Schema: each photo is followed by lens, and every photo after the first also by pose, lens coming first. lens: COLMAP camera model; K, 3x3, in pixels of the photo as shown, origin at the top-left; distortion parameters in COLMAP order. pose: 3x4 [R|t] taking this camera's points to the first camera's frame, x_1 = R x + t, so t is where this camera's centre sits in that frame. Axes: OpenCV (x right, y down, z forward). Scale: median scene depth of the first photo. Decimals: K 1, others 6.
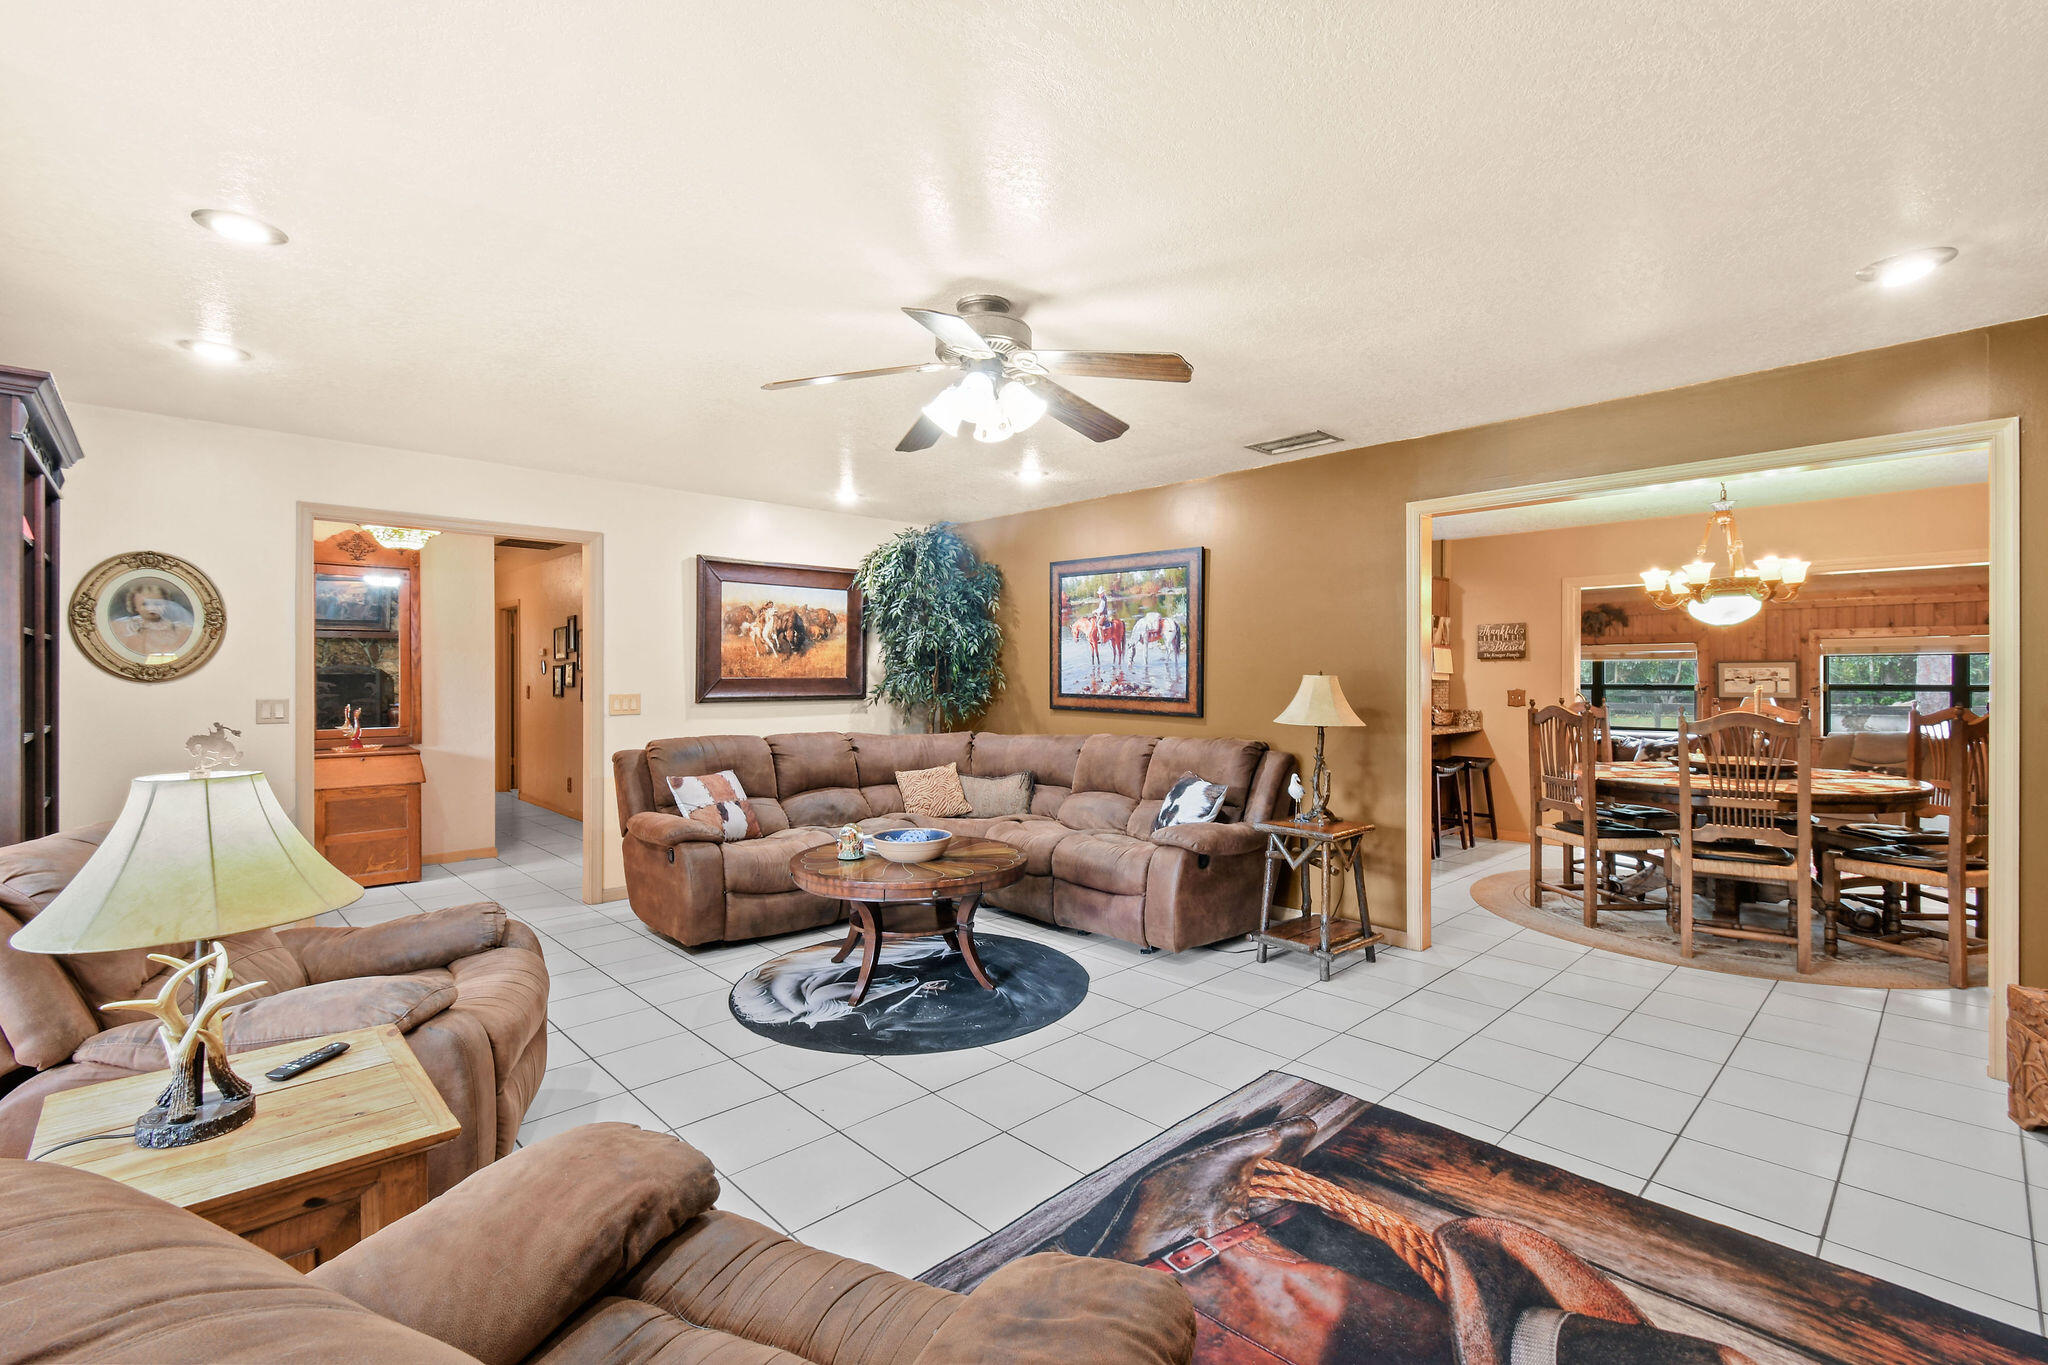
lens RADIAL K [[932.0, 0, 1033.3], [0, 932.0, 680.1], [0, 0, 1]] dist [0.004995, -0.001943]
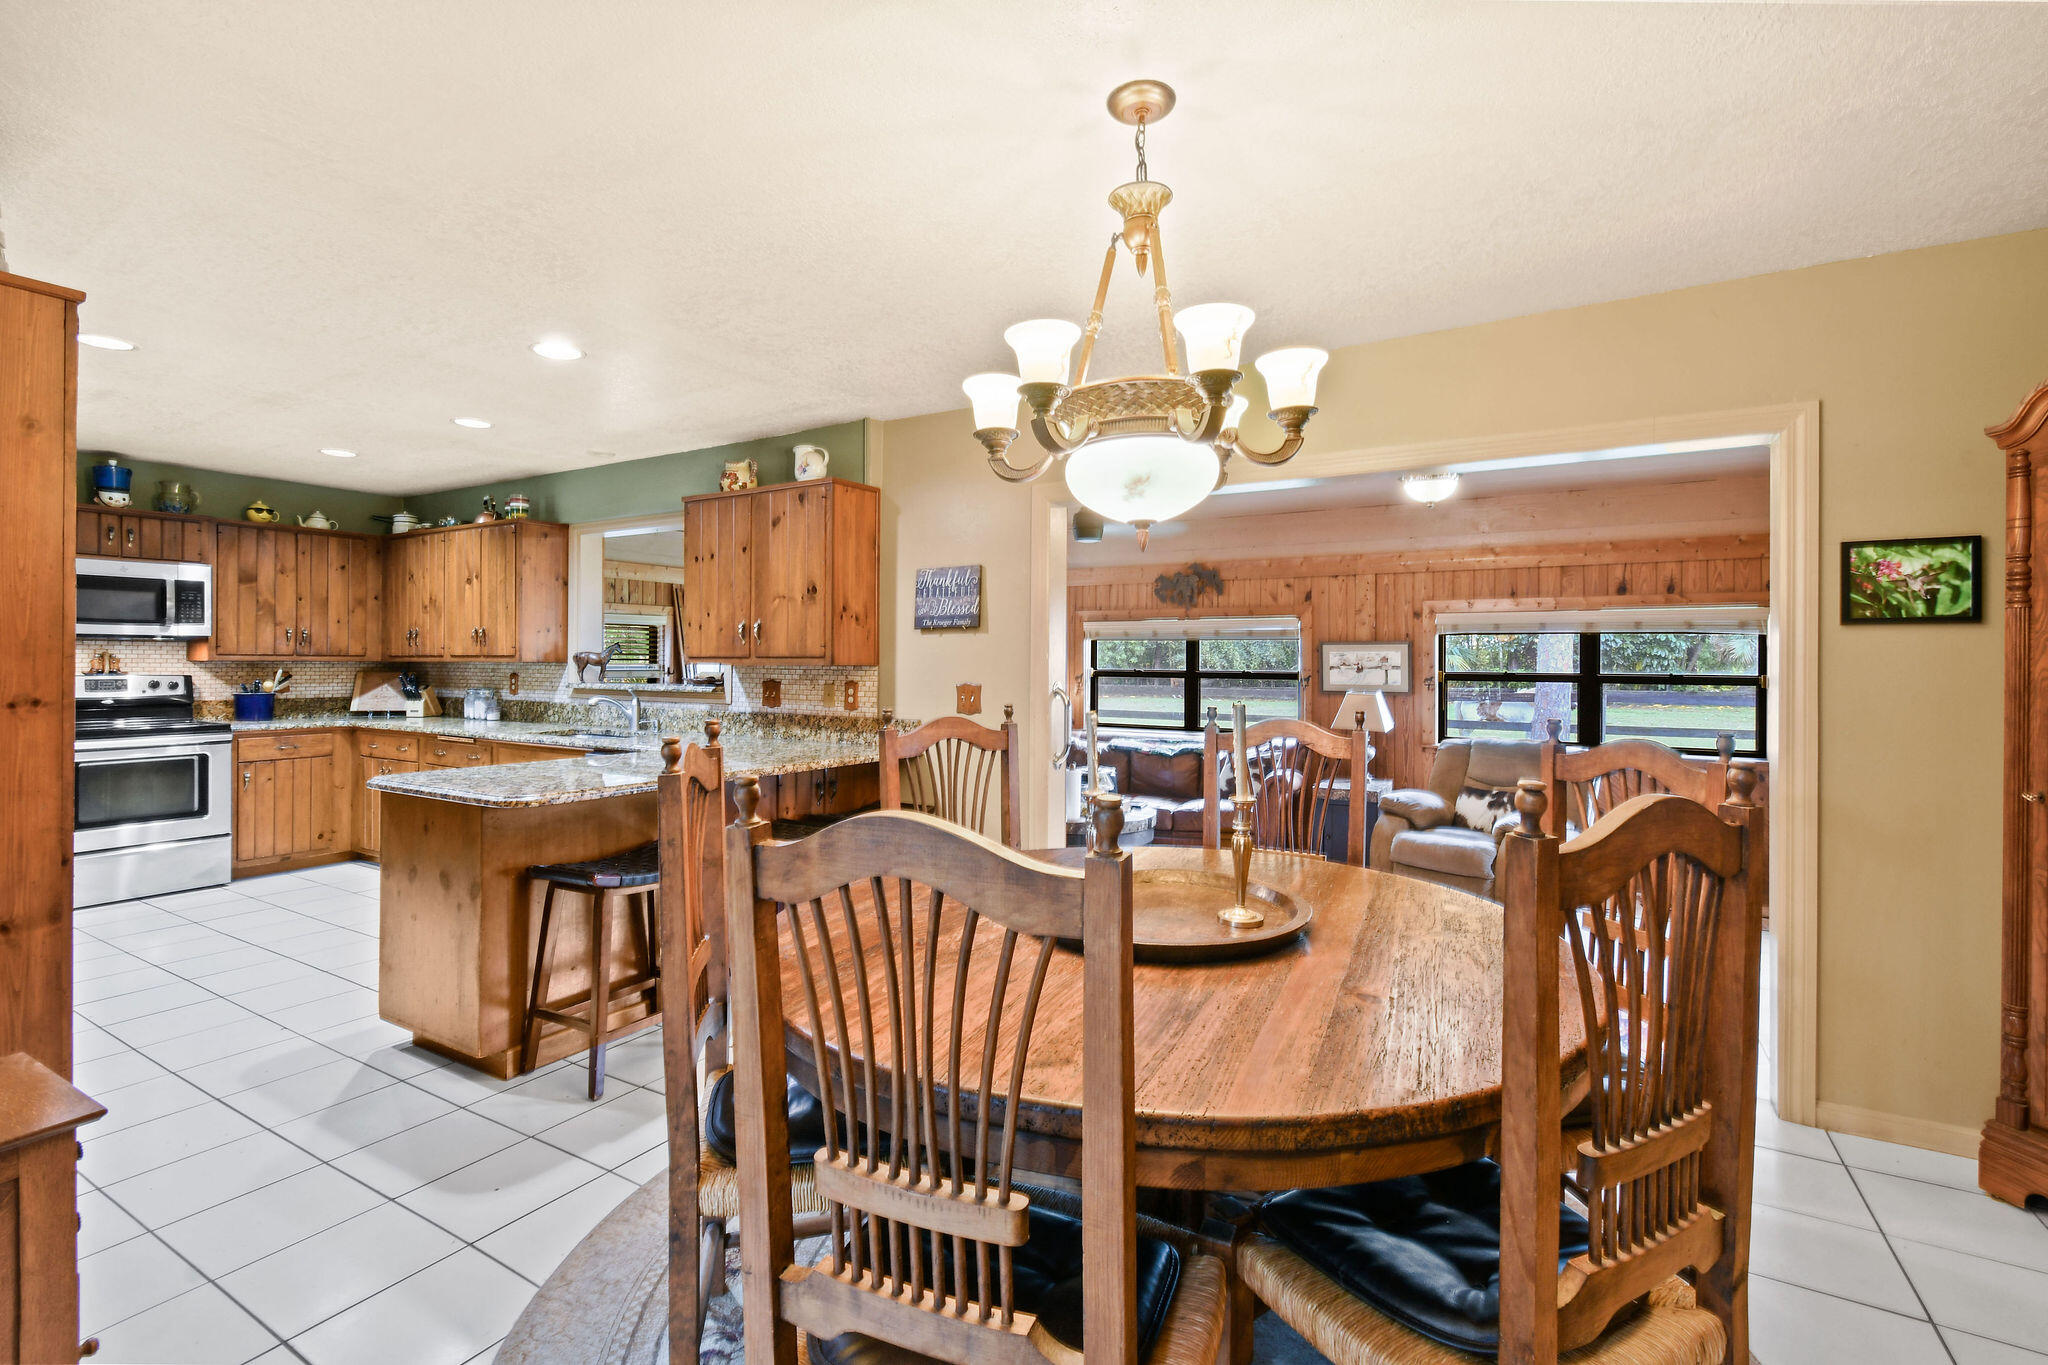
lens RADIAL K [[932.0, 0, 1052.2], [0, 932.0, 660.8], [0, 0, 1]] dist [0.004995, -0.001943]
pose [[0.951076, 0.002236, 0.308948, 0.538946], [-0.002684, 0.999996, 0.001024, -0.009191], [-0.308944, -0.001803, 0.951078, 0.647597]]
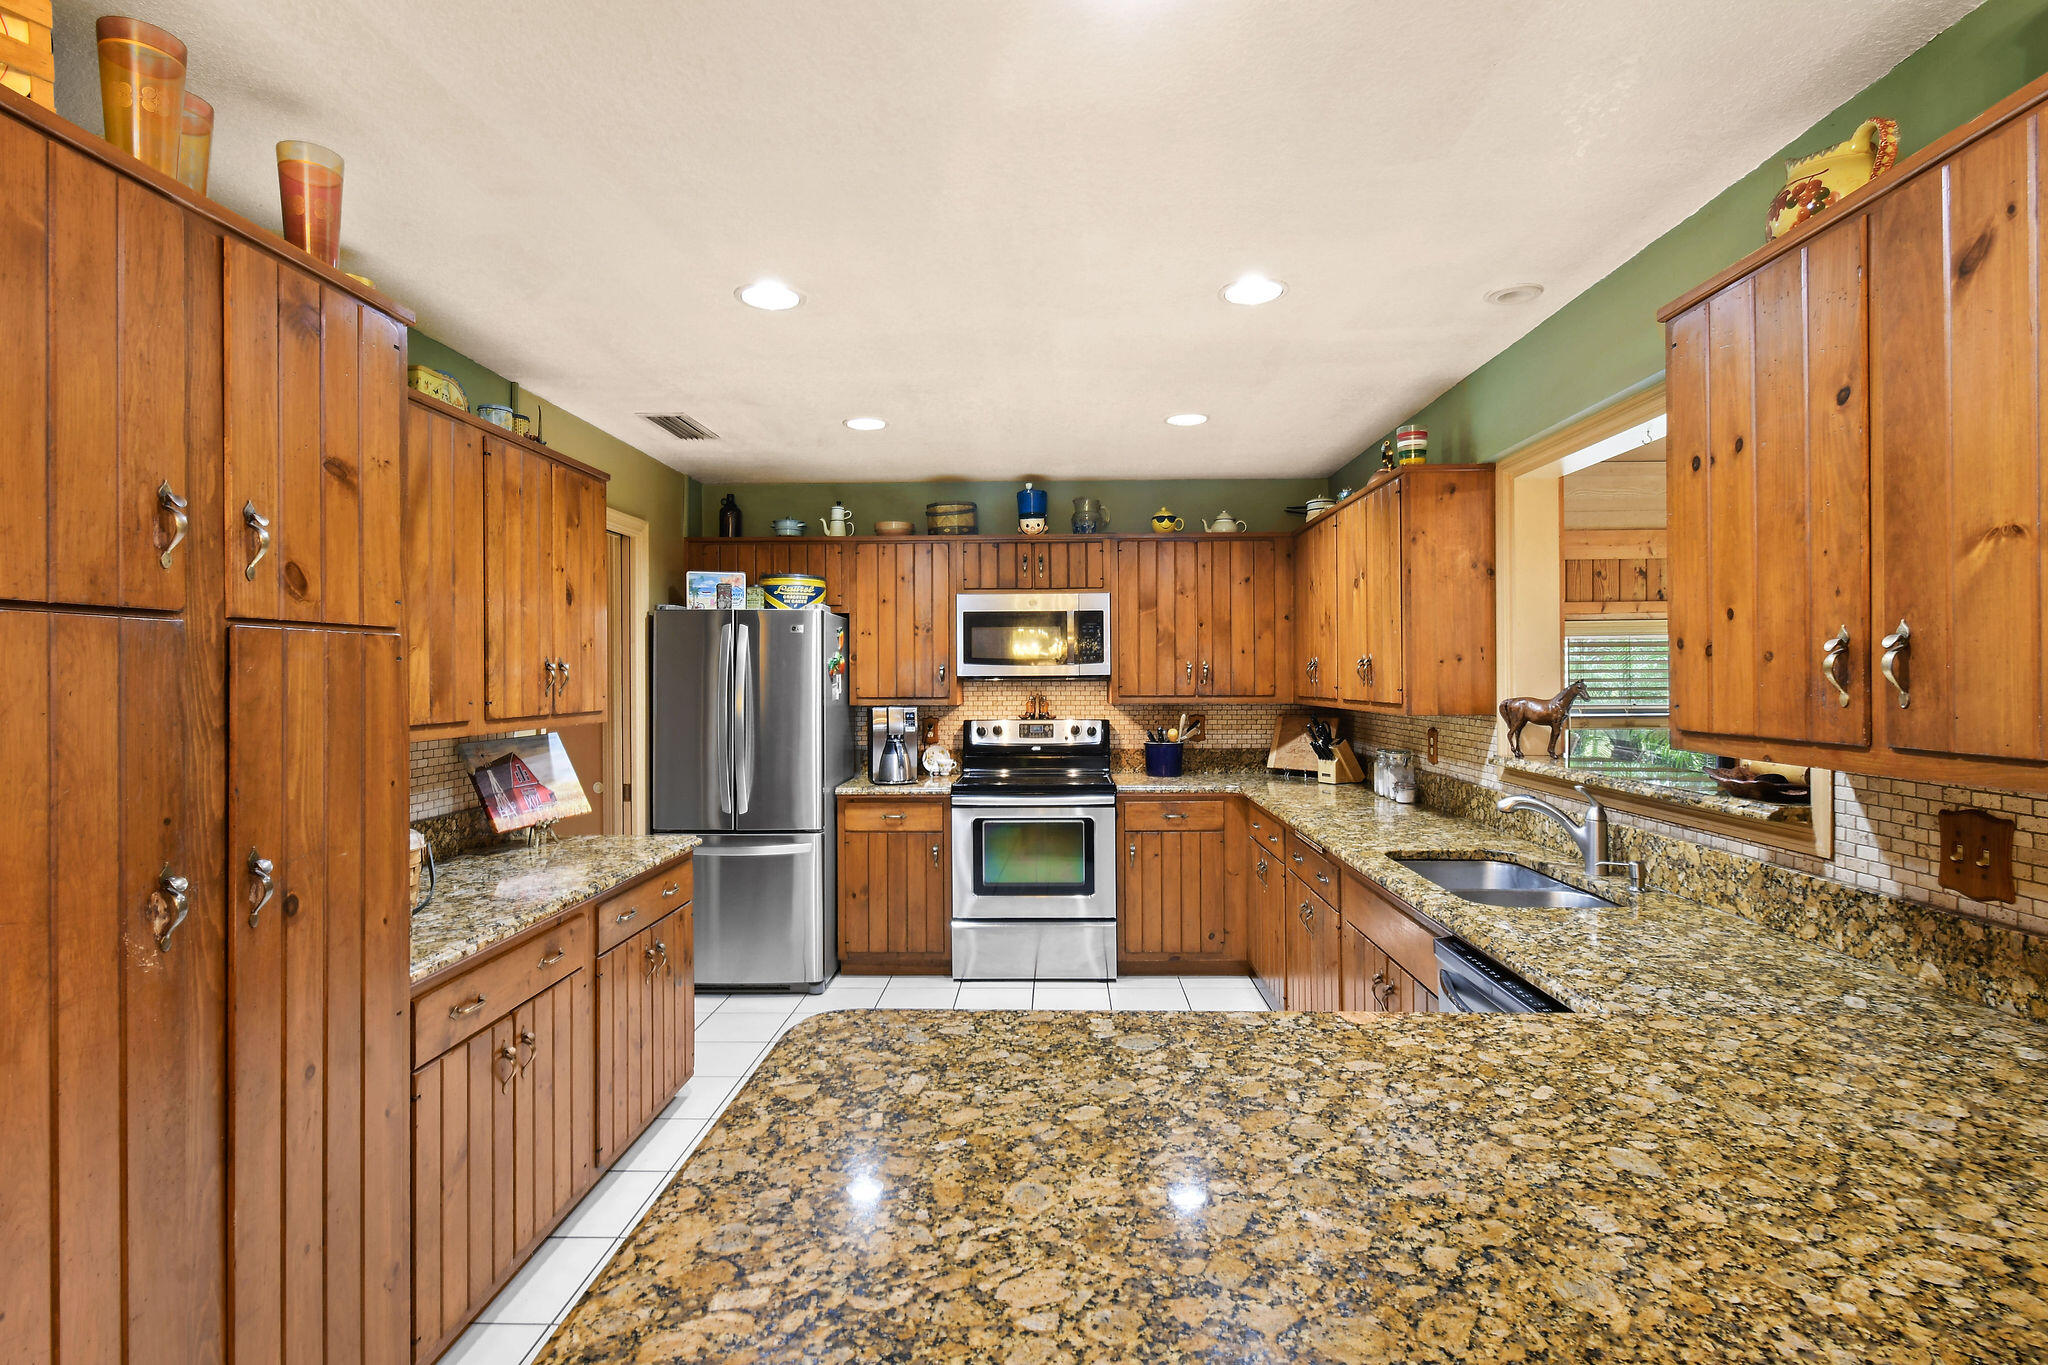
lens RADIAL K [[1014.8, 0, 1032.3], [0, 1014.8, 672.0], [0, 0, 1]] dist [0.008945, -0.000437]
pose [[0.733313, -0.008960, -0.679833, 0.559322], [0.008041, 0.999958, -0.004505, -0.030016], [0.679844, -0.002163, 0.733354, 1.127967]]
